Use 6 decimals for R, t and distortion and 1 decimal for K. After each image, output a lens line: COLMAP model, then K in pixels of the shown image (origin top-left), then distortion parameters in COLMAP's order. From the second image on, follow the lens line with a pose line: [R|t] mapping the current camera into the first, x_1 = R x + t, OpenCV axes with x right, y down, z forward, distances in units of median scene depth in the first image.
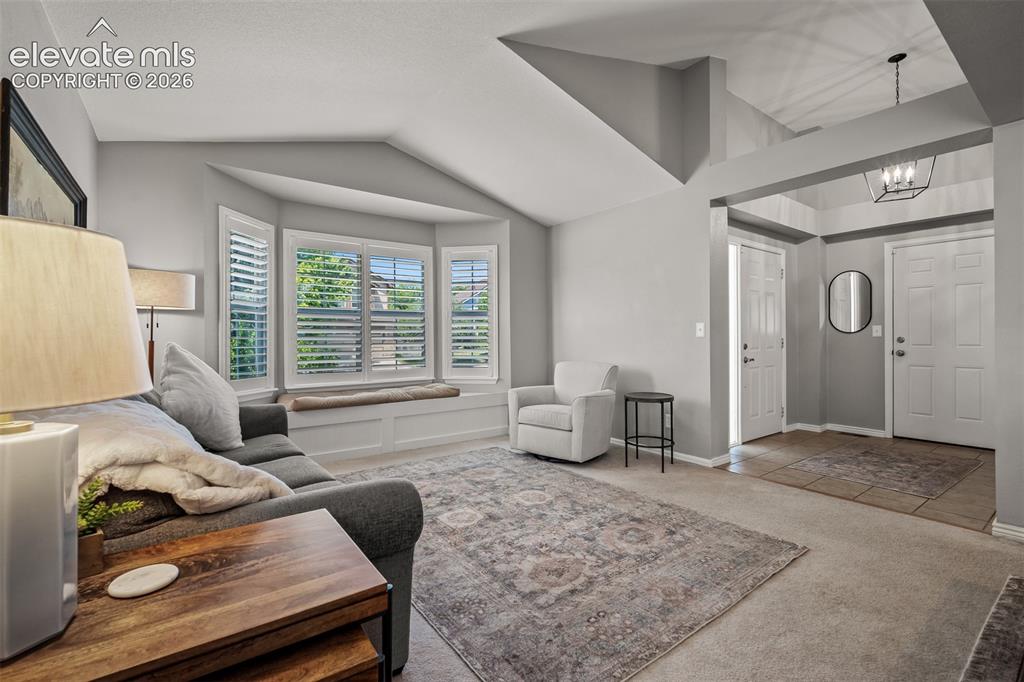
lens RADIAL K [[447.5, 0, 512.0], [0, 447.5, 341.0], [0, 0, 1]] dist [0.000098, 0.000005]
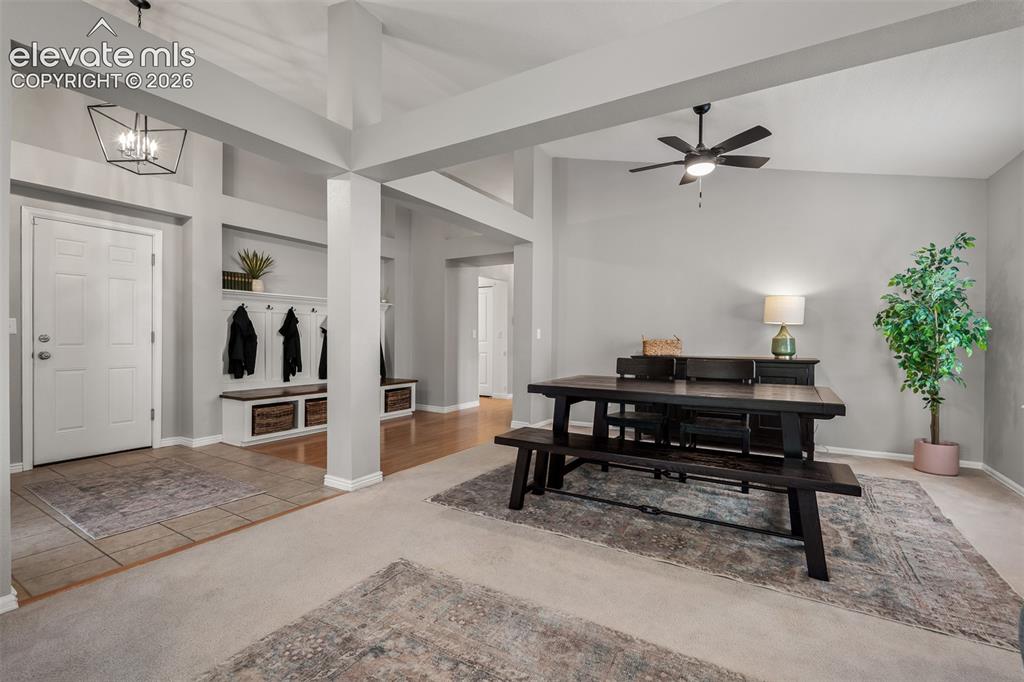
lens RADIAL K [[447.5, 0, 512.0], [0, 447.5, 341.0], [0, 0, 1]] dist [0.000098, 0.000005]
pose [[-0.367343, -0.005677, 0.930068, -0.218478], [0.000148, 0.999981, 0.006162, -0.003907], [-0.930085, 0.002401, -0.367336, 0.798570]]
